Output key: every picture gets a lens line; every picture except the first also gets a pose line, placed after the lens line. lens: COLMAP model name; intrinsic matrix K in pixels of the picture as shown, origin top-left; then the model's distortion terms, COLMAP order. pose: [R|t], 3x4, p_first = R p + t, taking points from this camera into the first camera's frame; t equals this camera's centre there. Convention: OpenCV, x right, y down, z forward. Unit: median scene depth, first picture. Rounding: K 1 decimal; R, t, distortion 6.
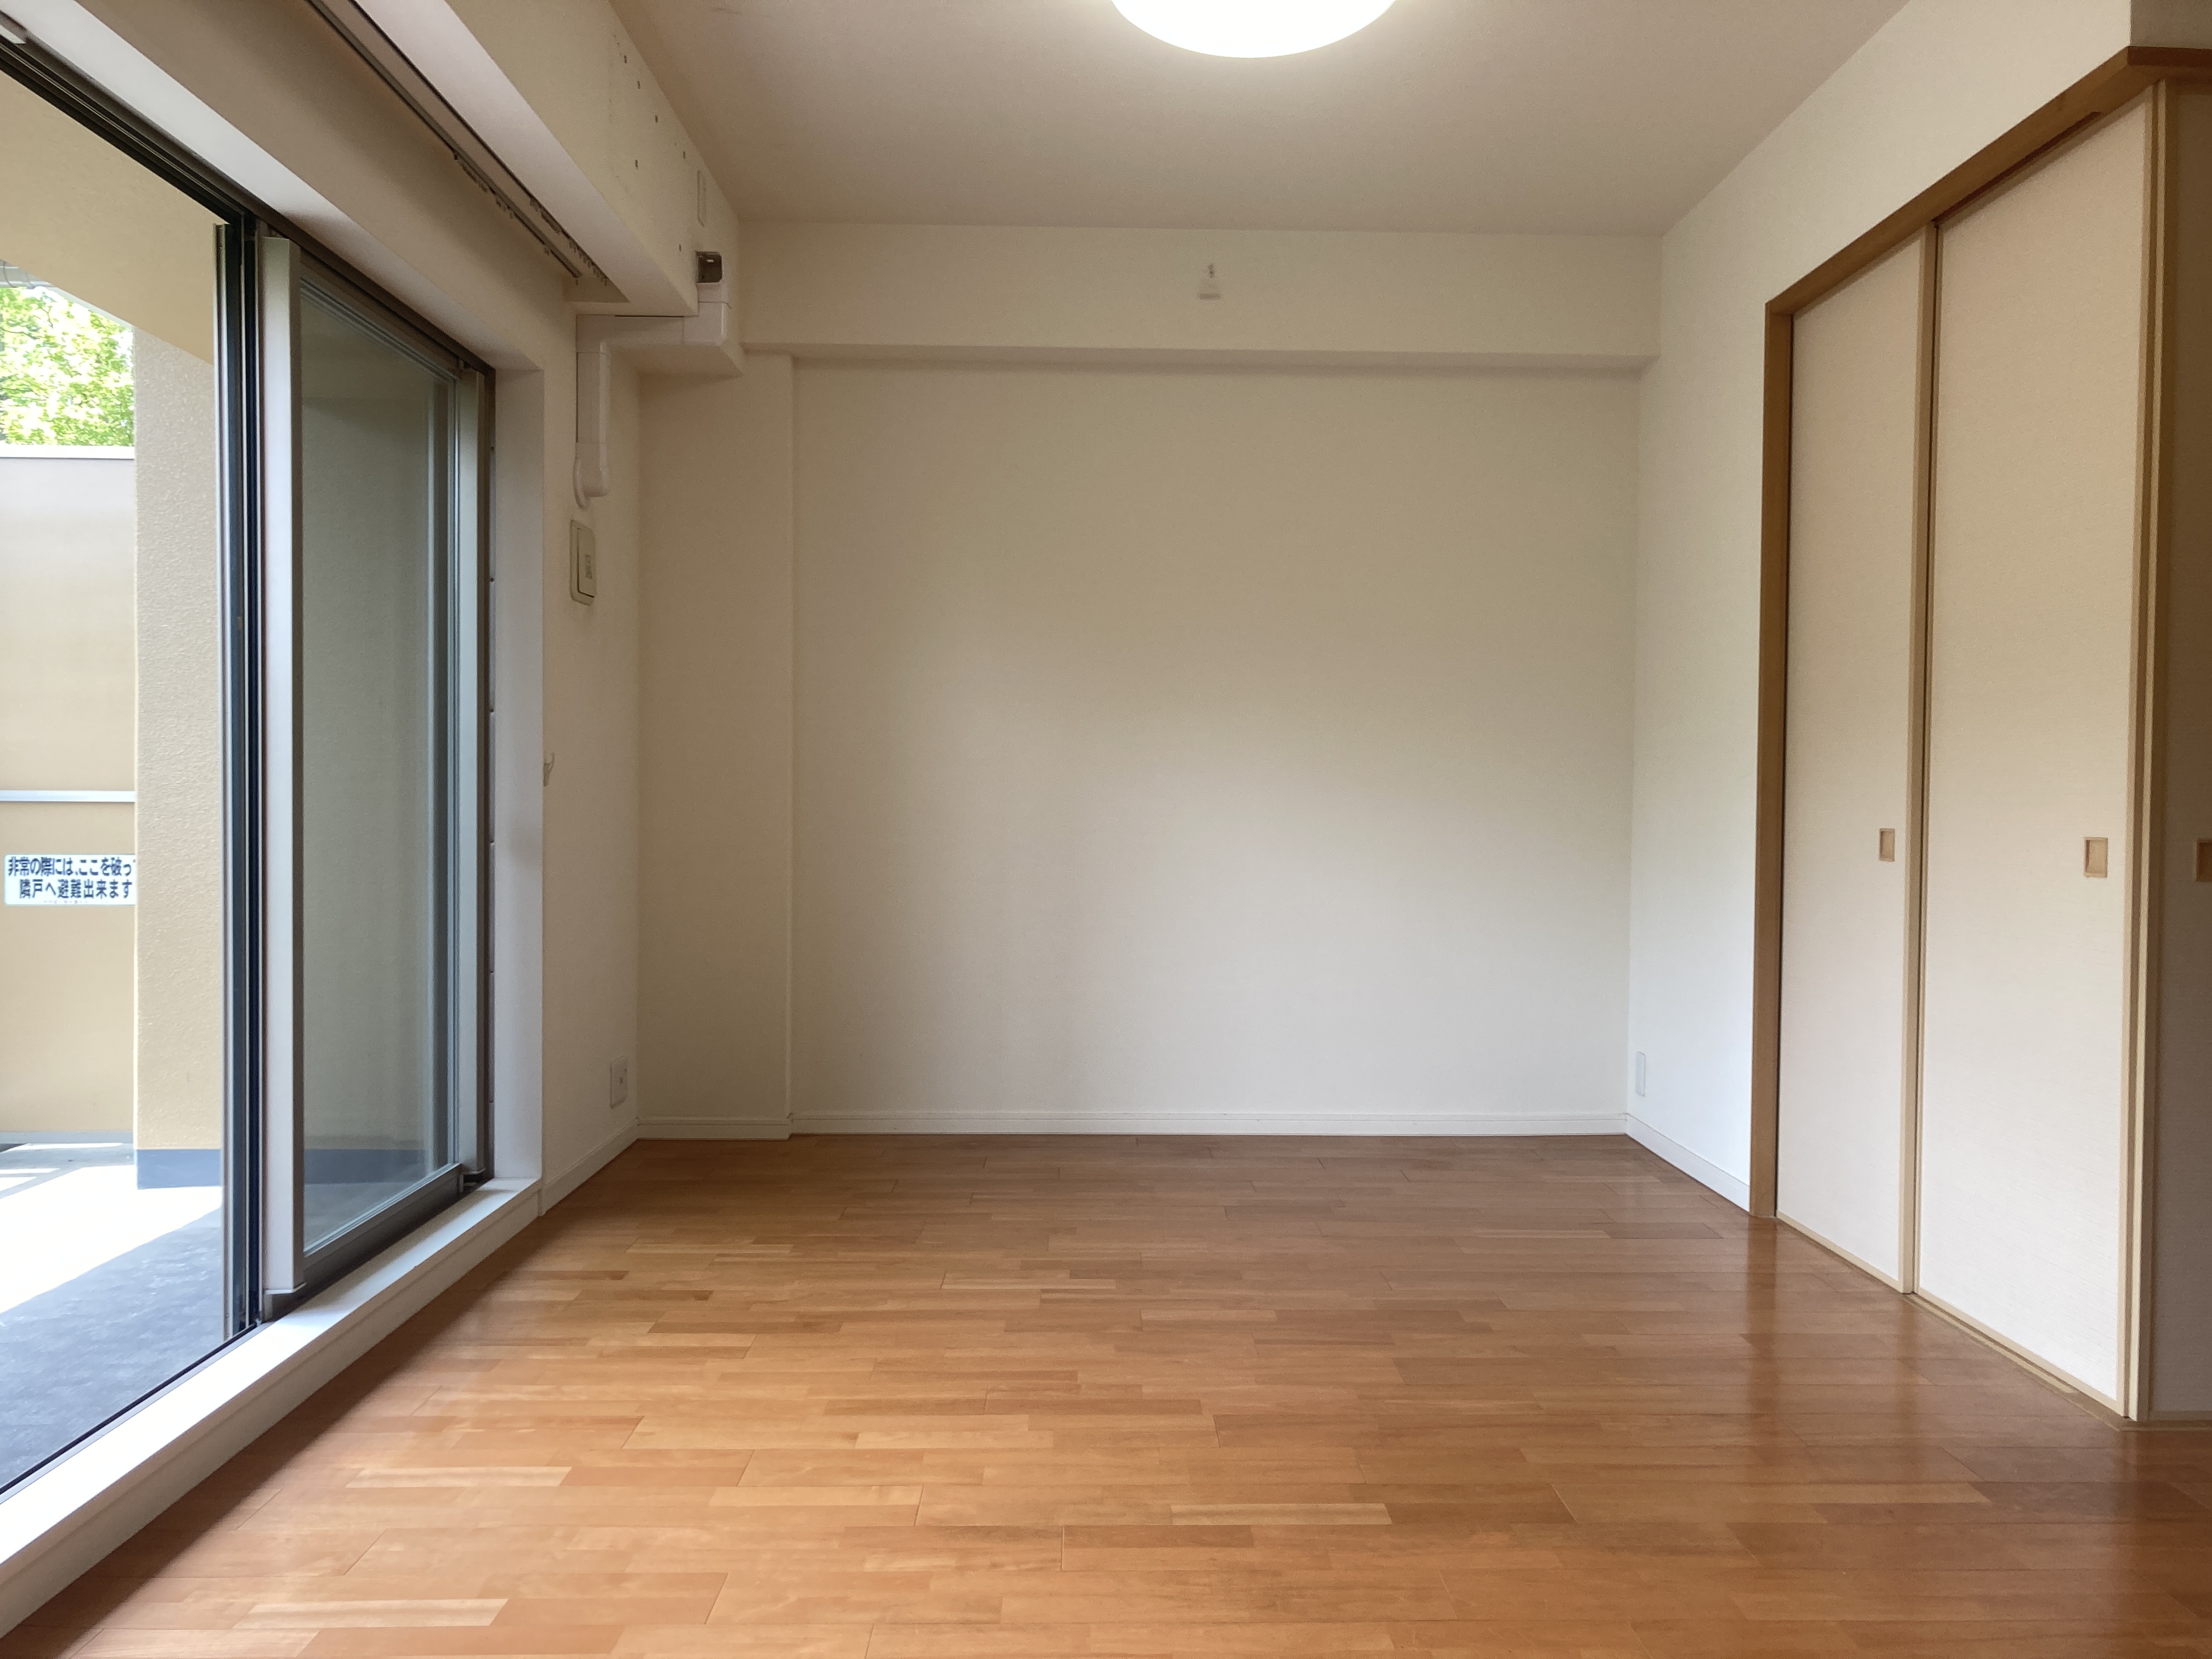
lens RADIAL K [[1901.7, 0, 1107.0], [0, 1901.7, 824.7], [0, 0, 1]] dist [0.031752, 0.006361]
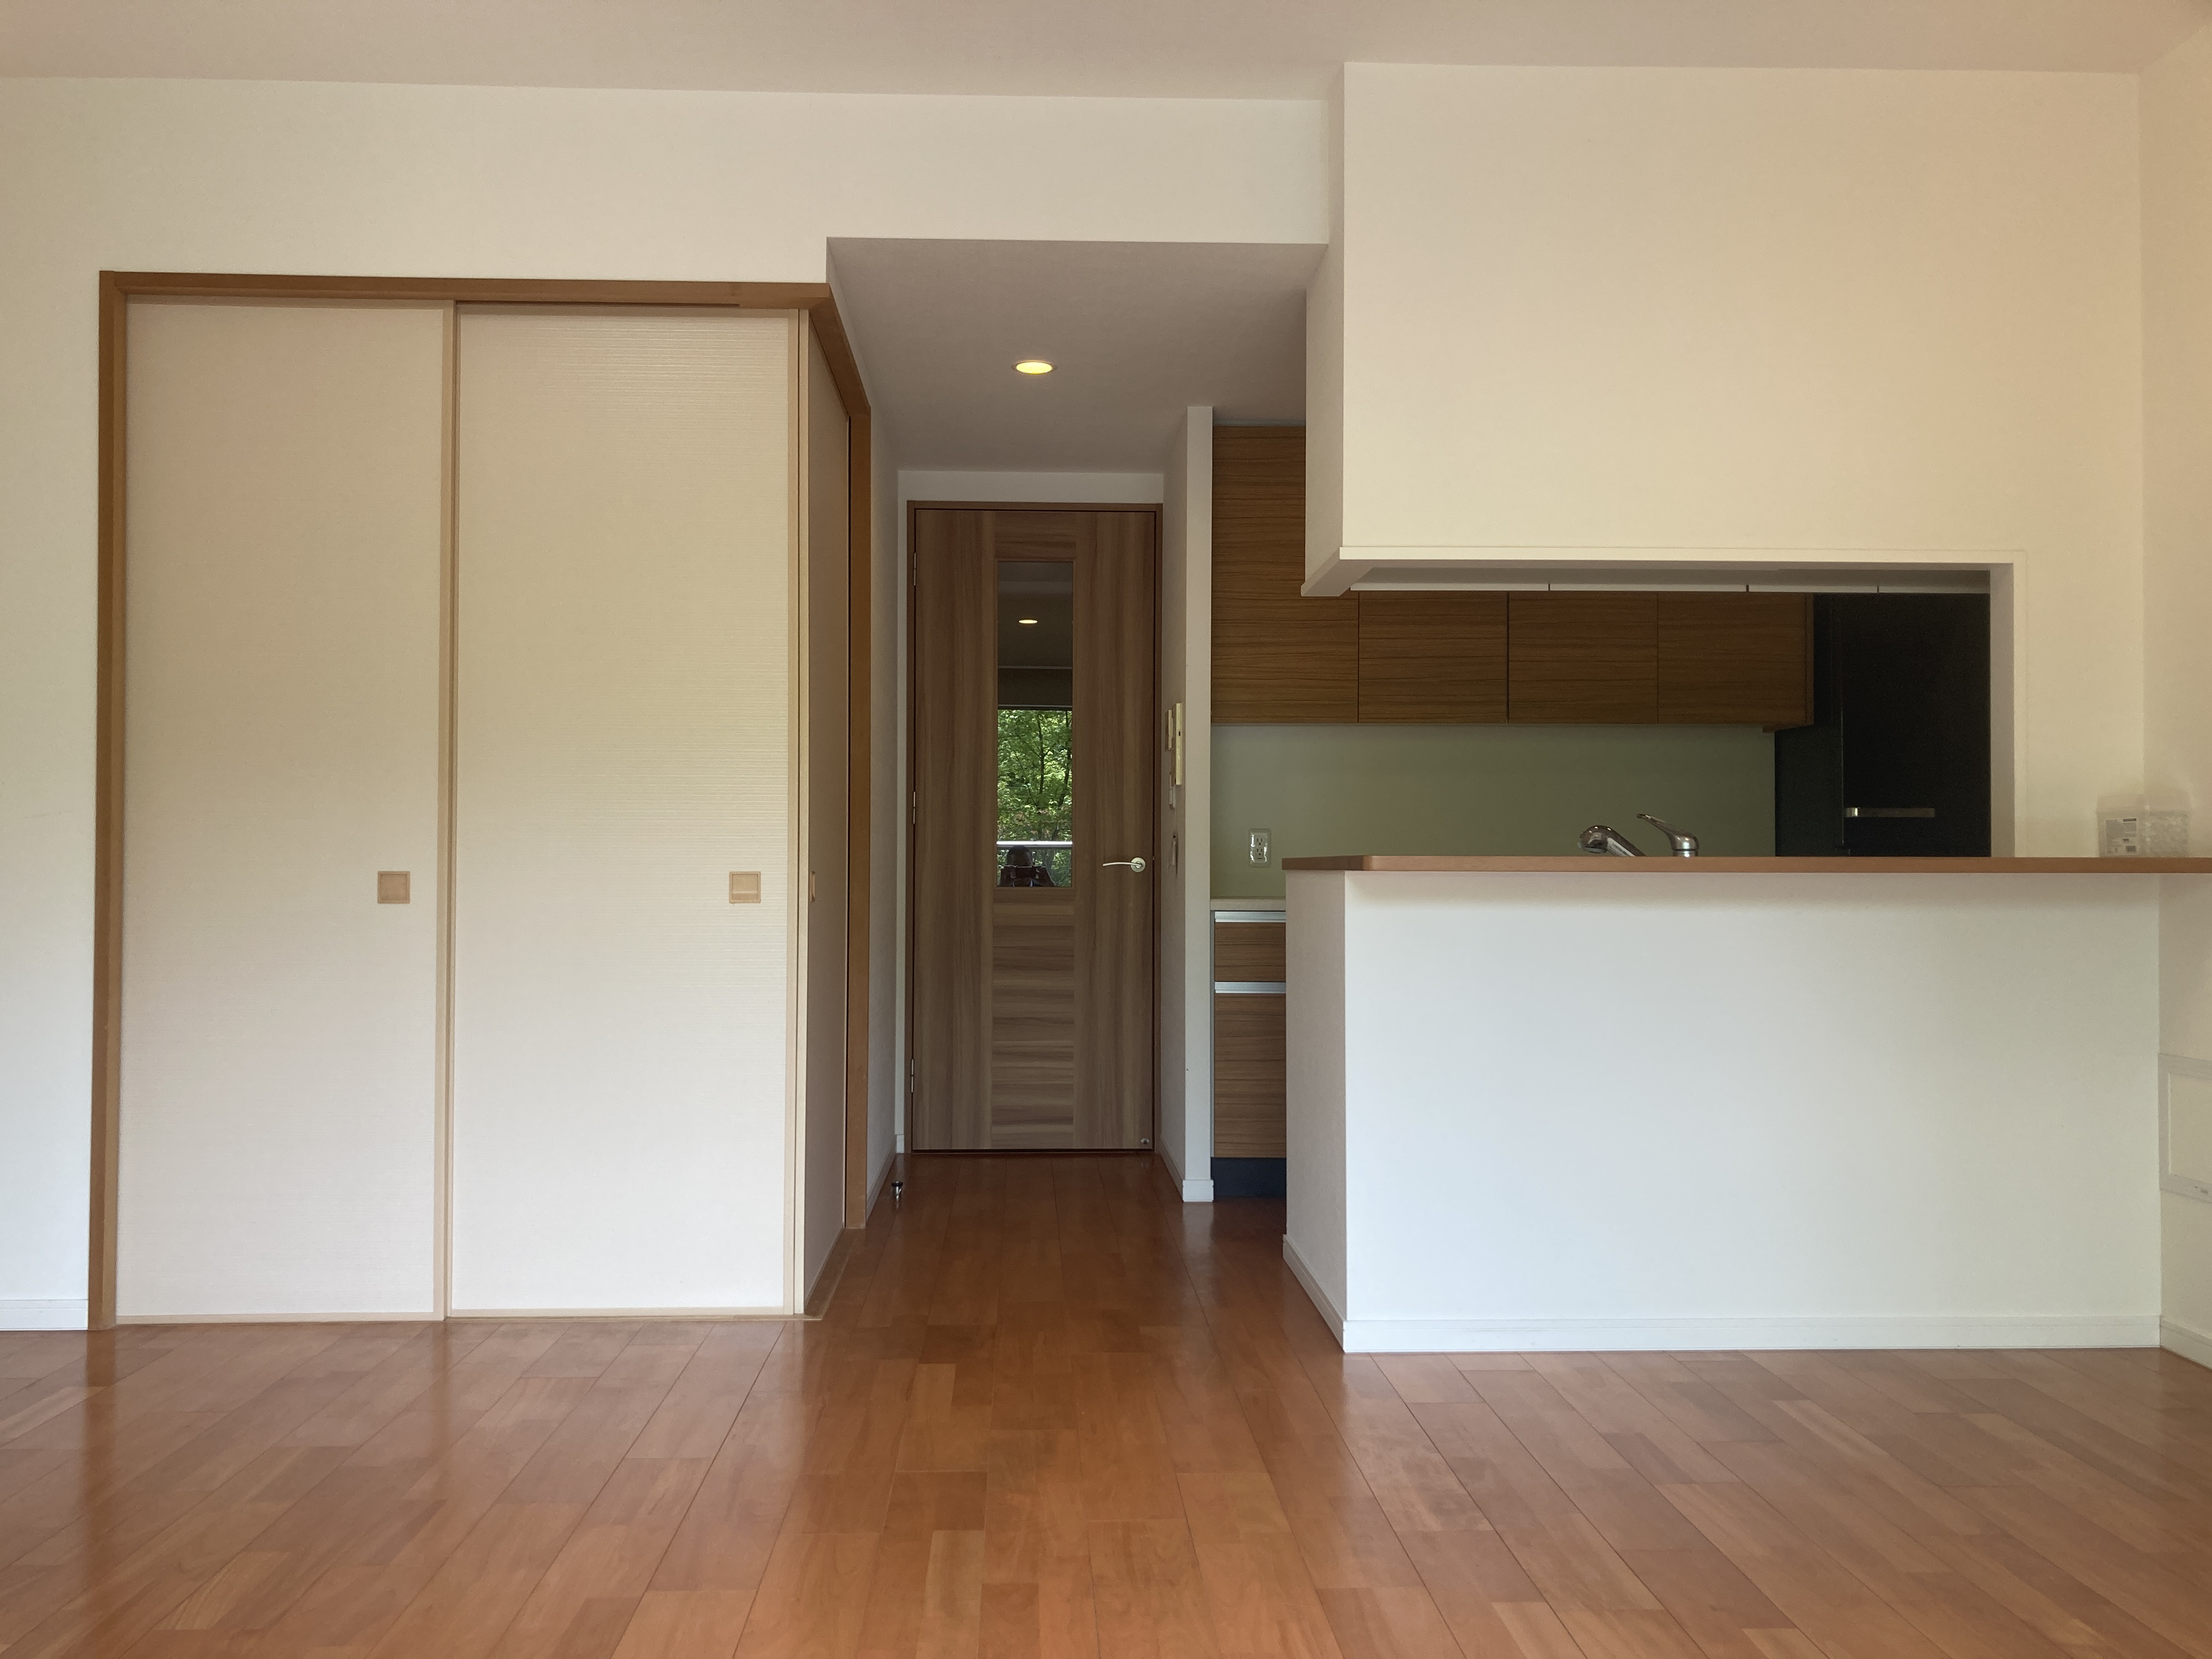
lens RADIAL K [[1867.8, 0, 1106.0], [0, 1867.8, 829.5], [0, 0, 1]] dist [0.085023, -0.045929]
pose [[-0.027409, 0.012001, 0.999552, -0.648523], [0.017442, 0.999781, -0.011525, -0.002732], [-0.999472, 0.017119, -0.027613, 0.697951]]
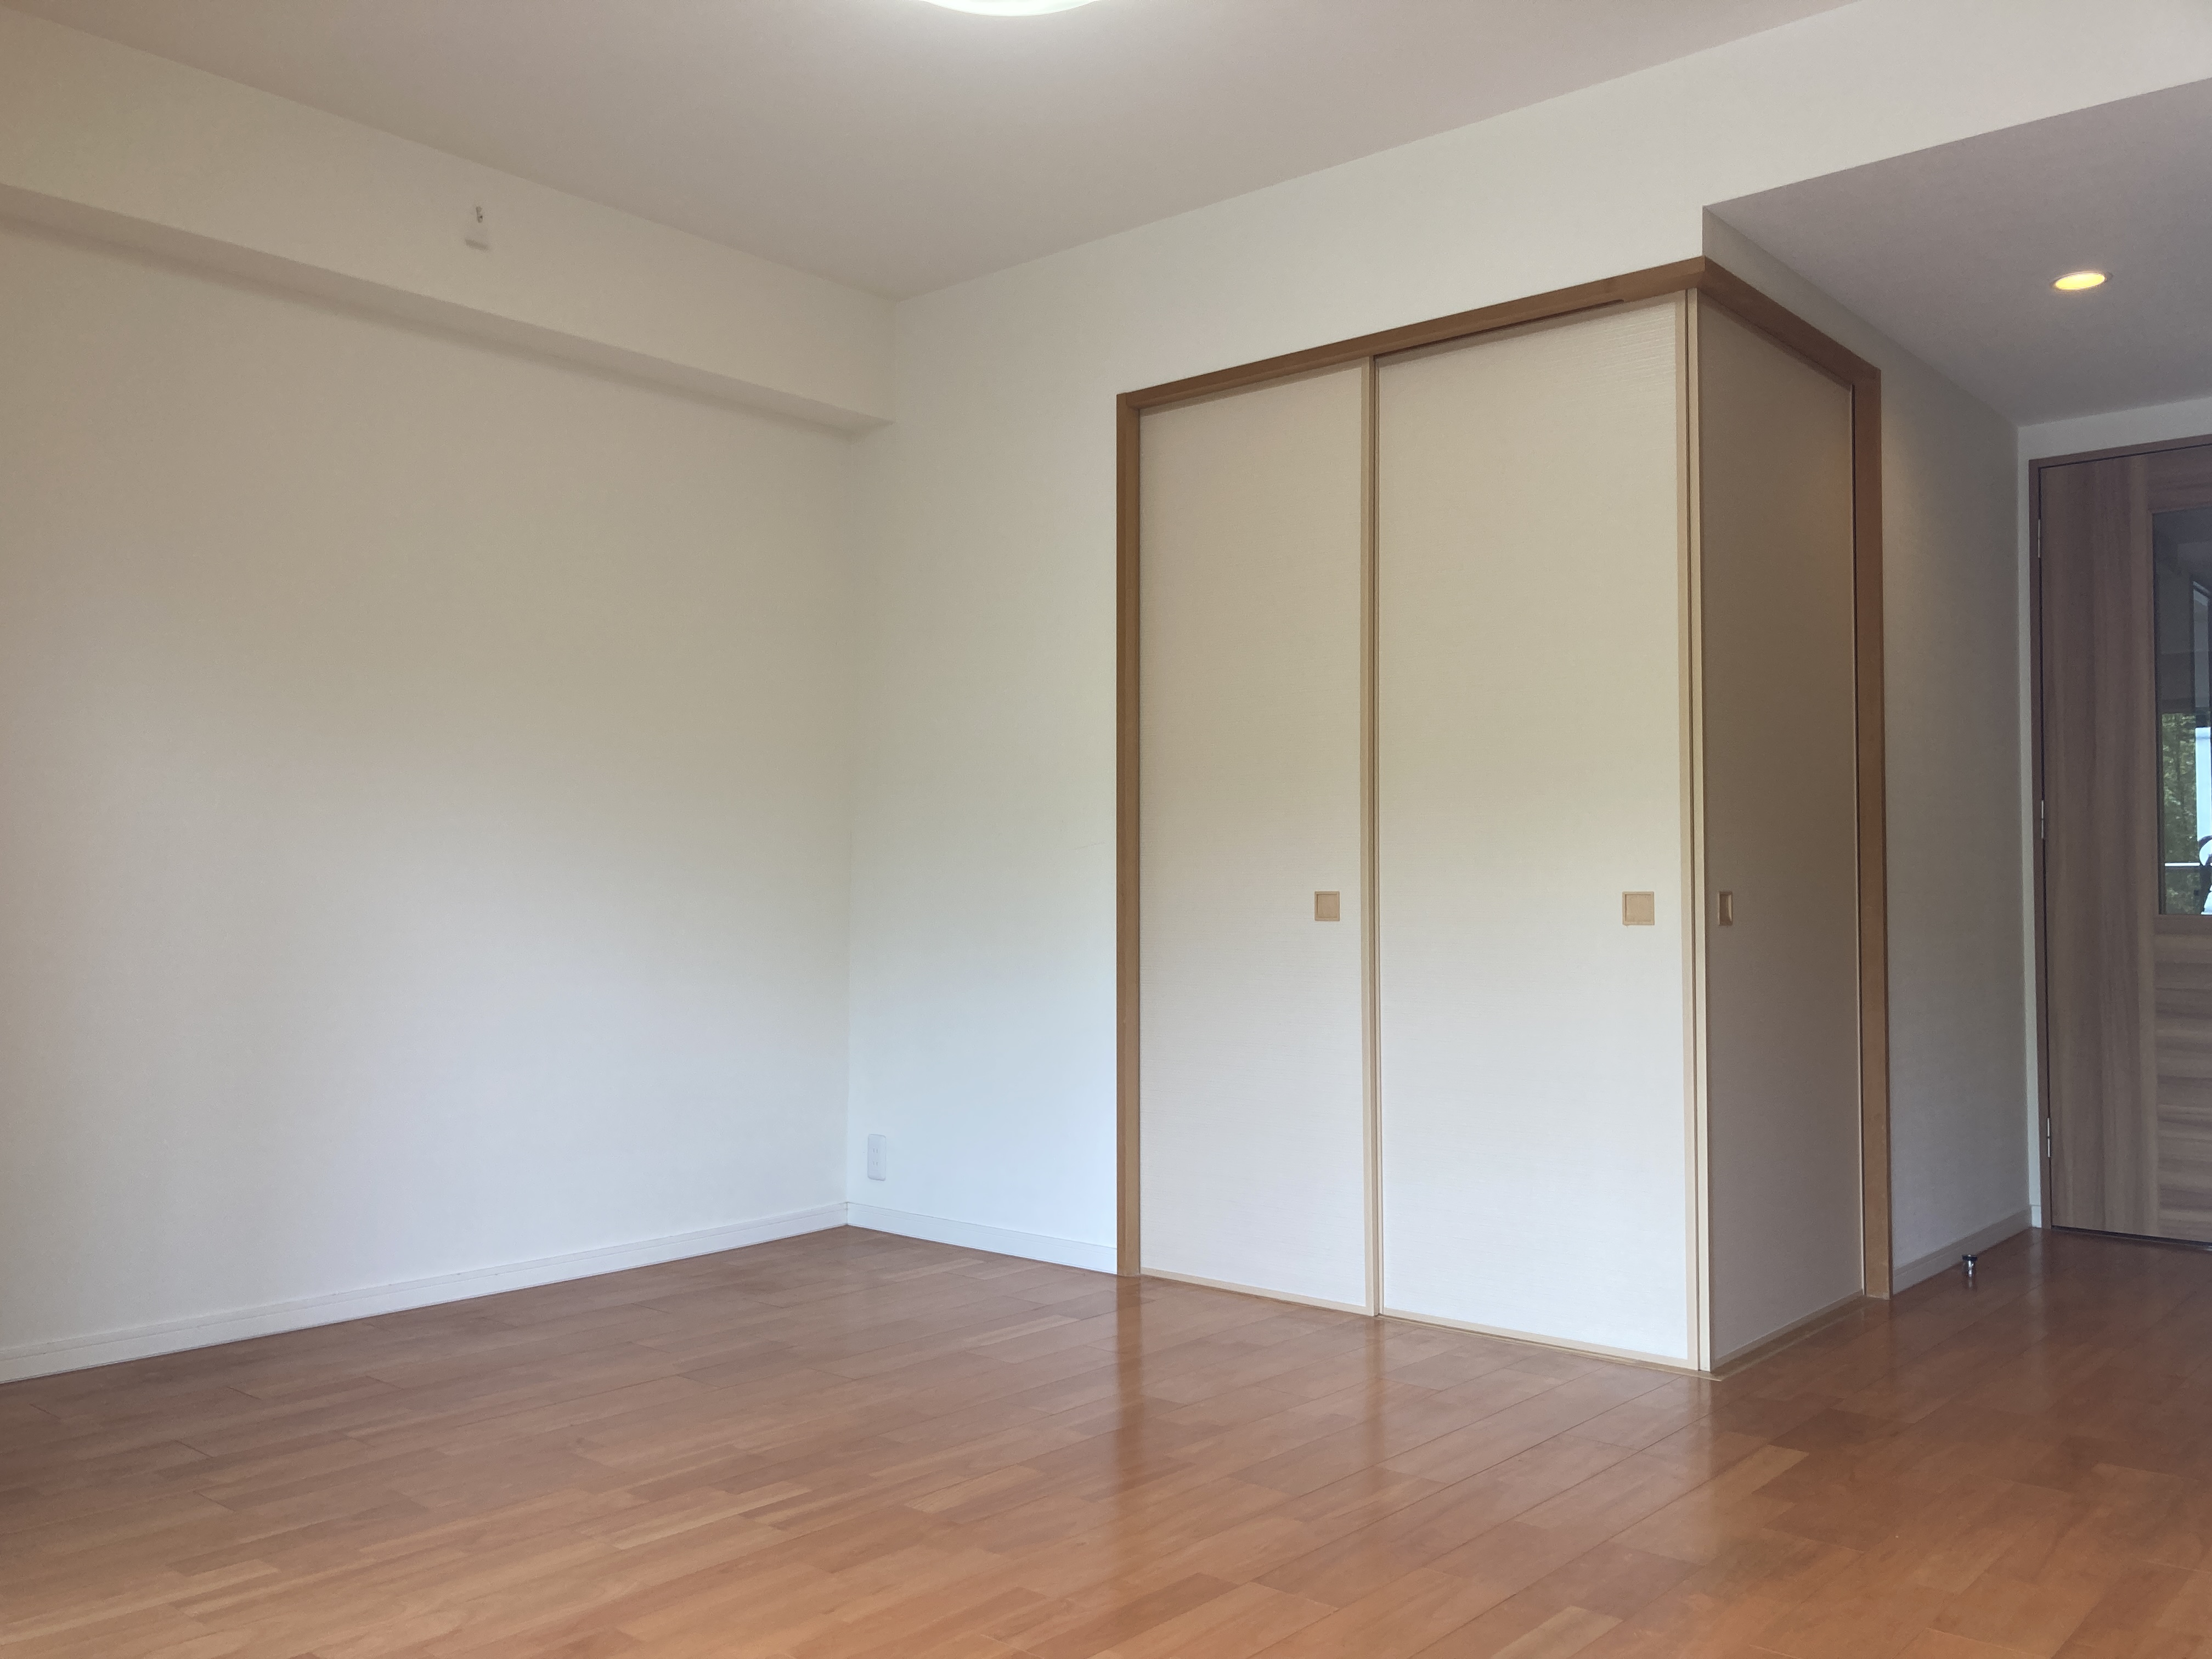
lens RADIAL K [[1901.7, 0, 1107.0], [0, 1901.7, 824.7], [0, 0, 1]] dist [0.031752, 0.006361]
pose [[0.657935, 0.020988, 0.752782, -0.534735], [0.018784, 0.998843, -0.044266, 0.009709], [-0.752840, 0.043264, 0.656780, 0.406166]]
